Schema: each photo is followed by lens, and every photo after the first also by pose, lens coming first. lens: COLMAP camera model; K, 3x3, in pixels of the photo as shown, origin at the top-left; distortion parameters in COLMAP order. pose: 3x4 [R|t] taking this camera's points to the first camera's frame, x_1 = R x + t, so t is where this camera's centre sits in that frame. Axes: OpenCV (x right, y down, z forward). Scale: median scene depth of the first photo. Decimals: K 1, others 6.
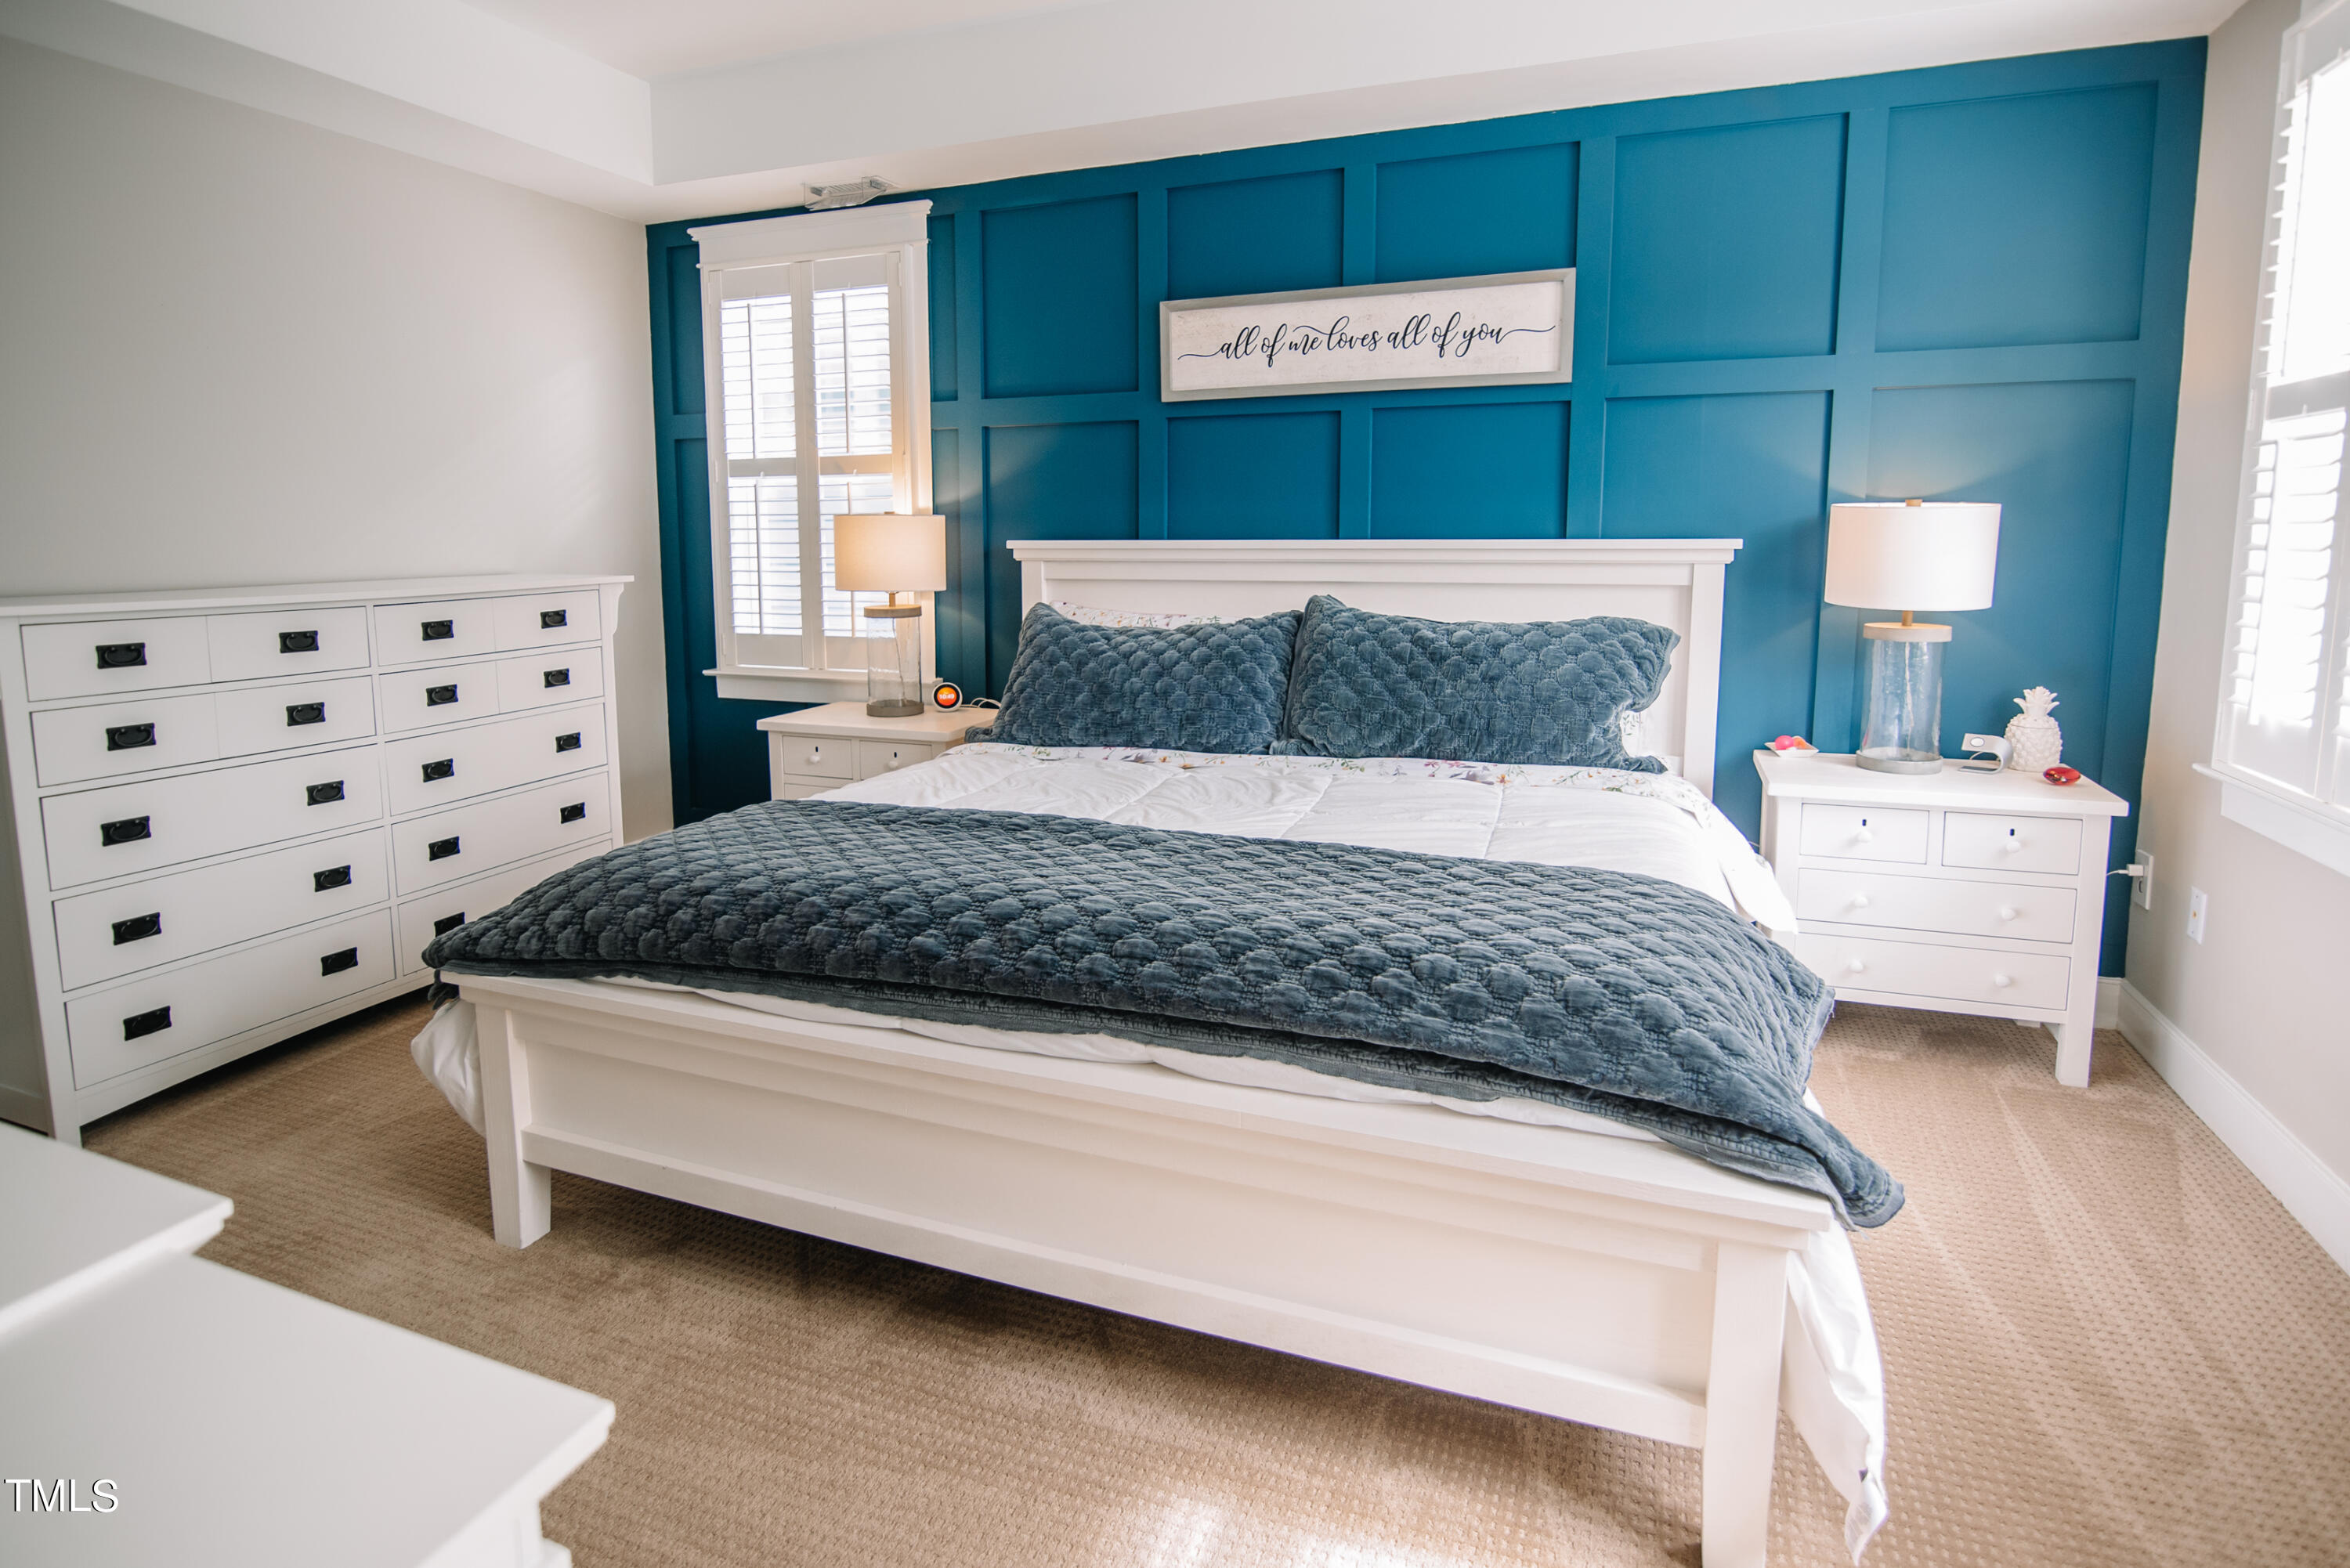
lens RADIAL K [[1245.8, 0, 1165.9], [0, 1245.8, 719.0], [0, 0, 1]] dist [0.002564, 0.000107]
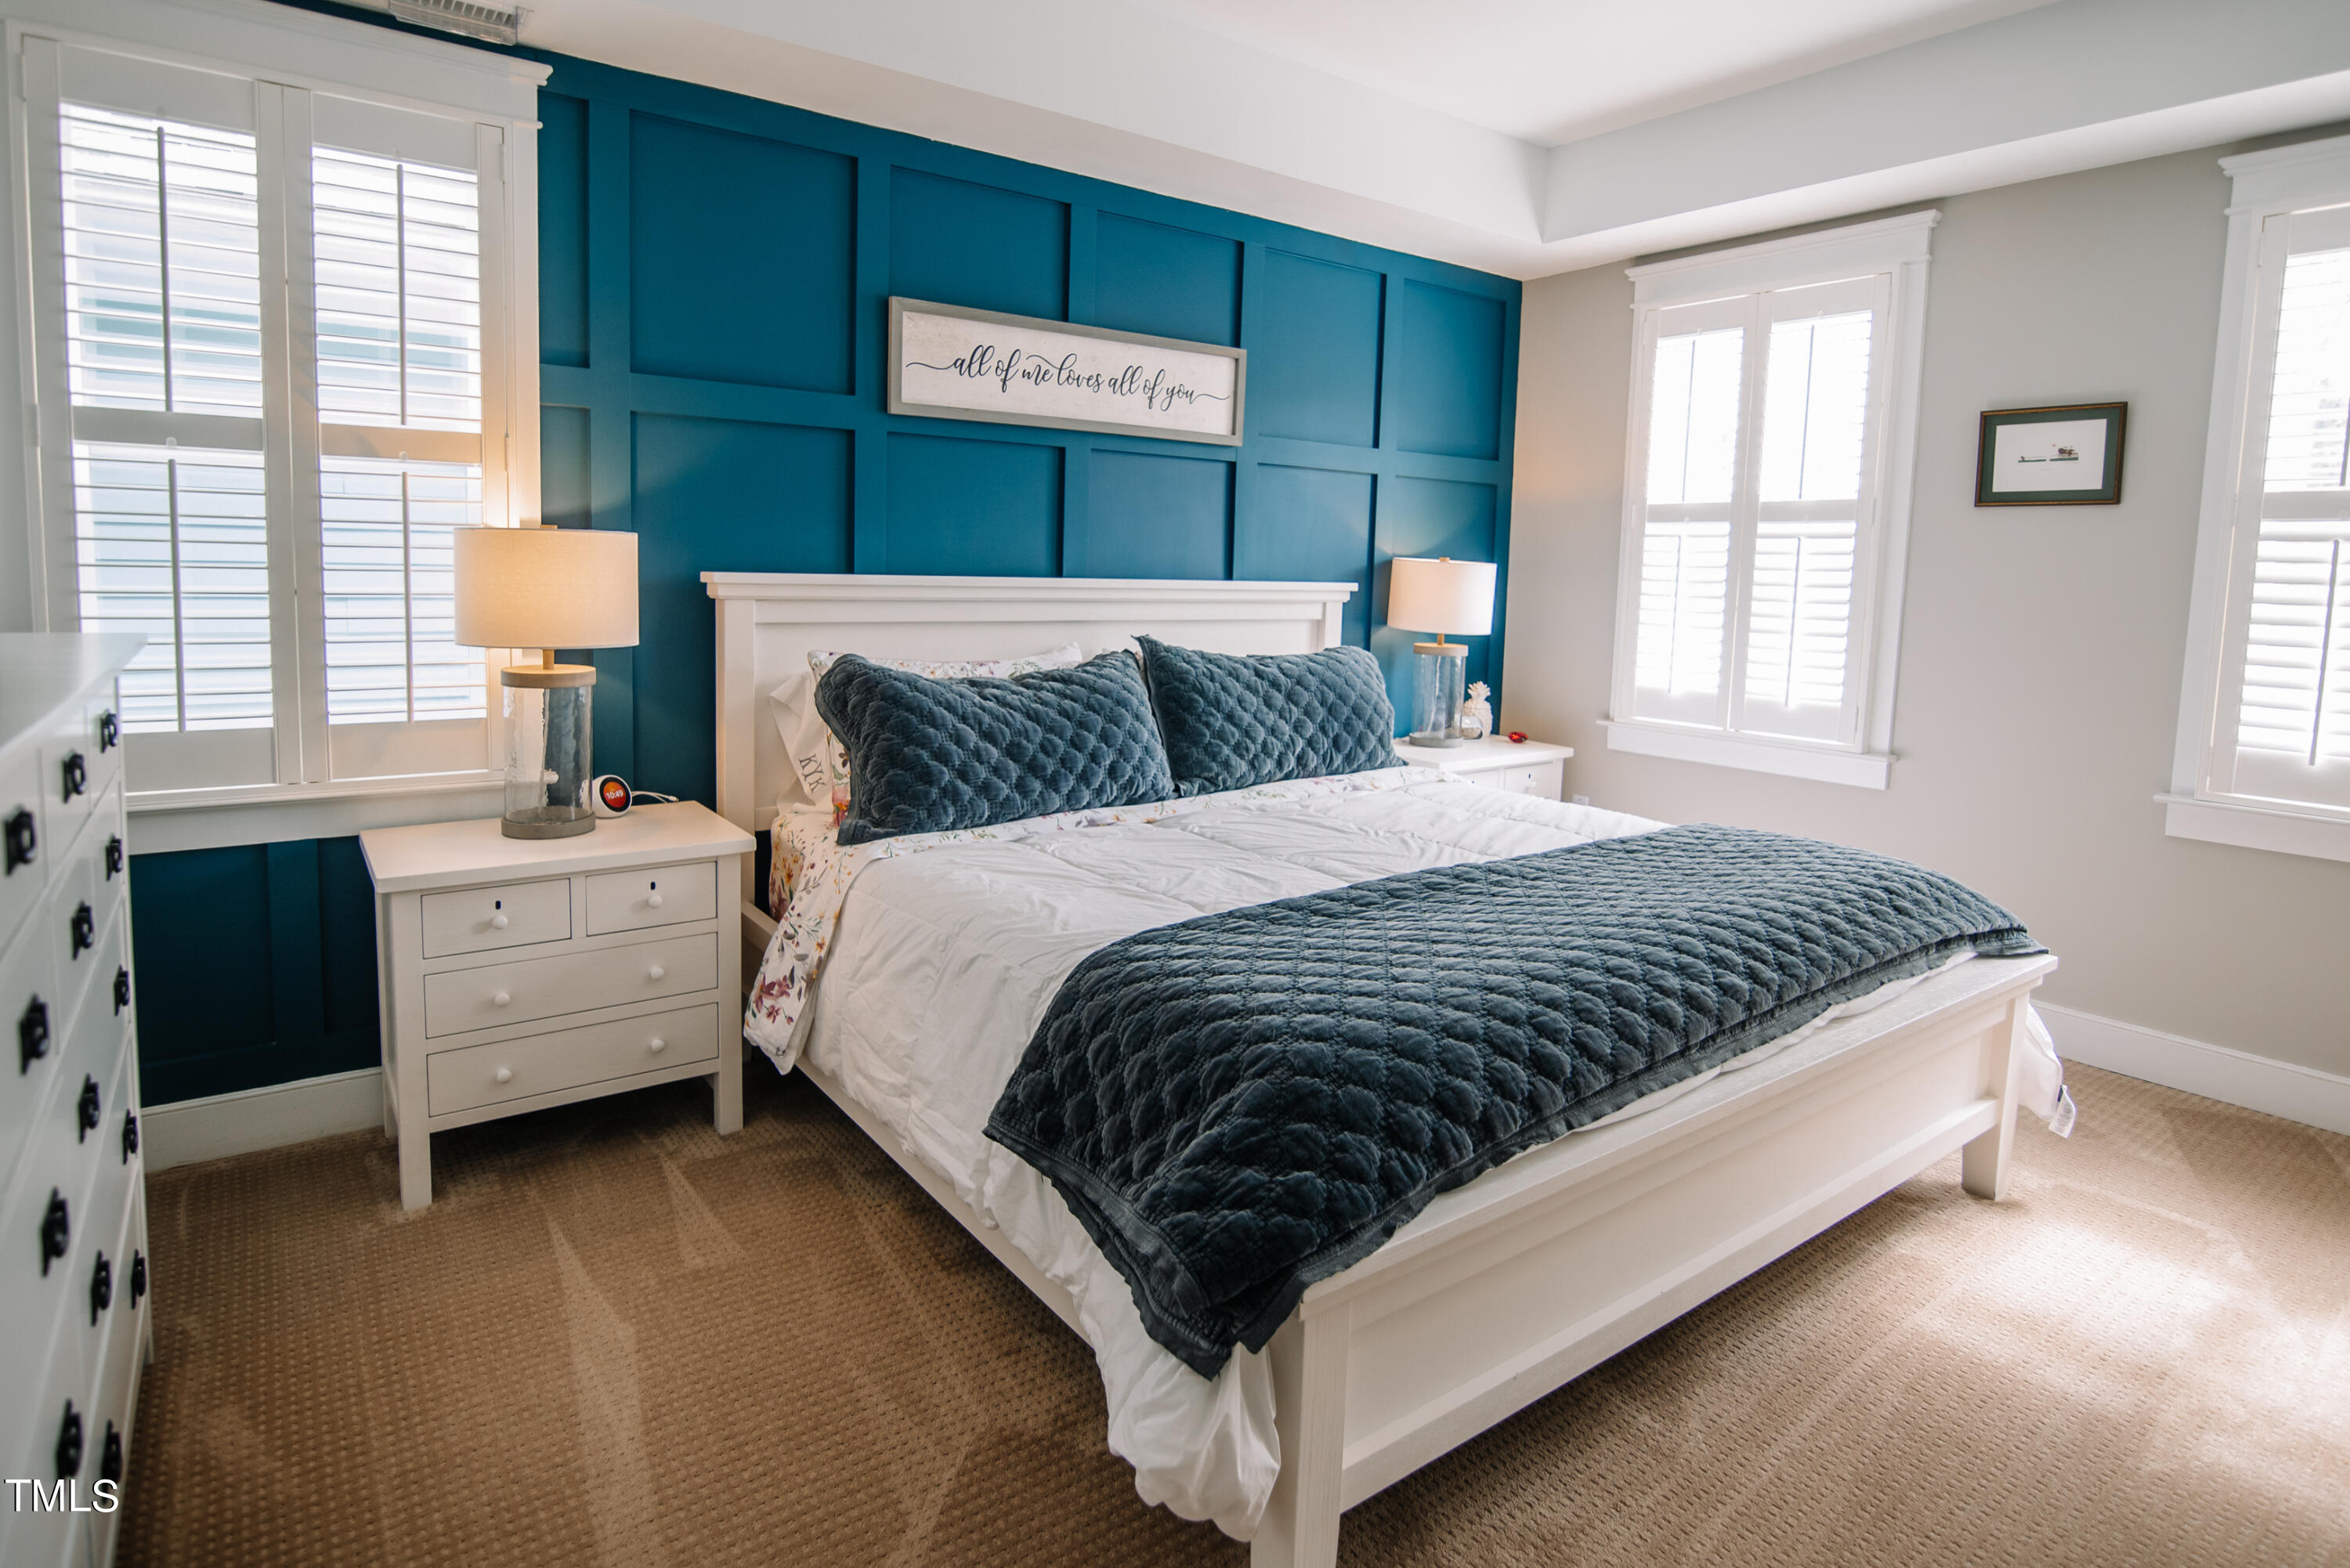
lens RADIAL K [[1245.8, 0, 1165.9], [0, 1245.8, 719.0], [0, 0, 1]] dist [0.002564, 0.000107]
pose [[0.545884, -0.083474, 0.833692, -0.654701], [0.098198, 0.994541, 0.035282, -0.061000], [-0.832086, 0.062607, 0.551101, 0.404712]]
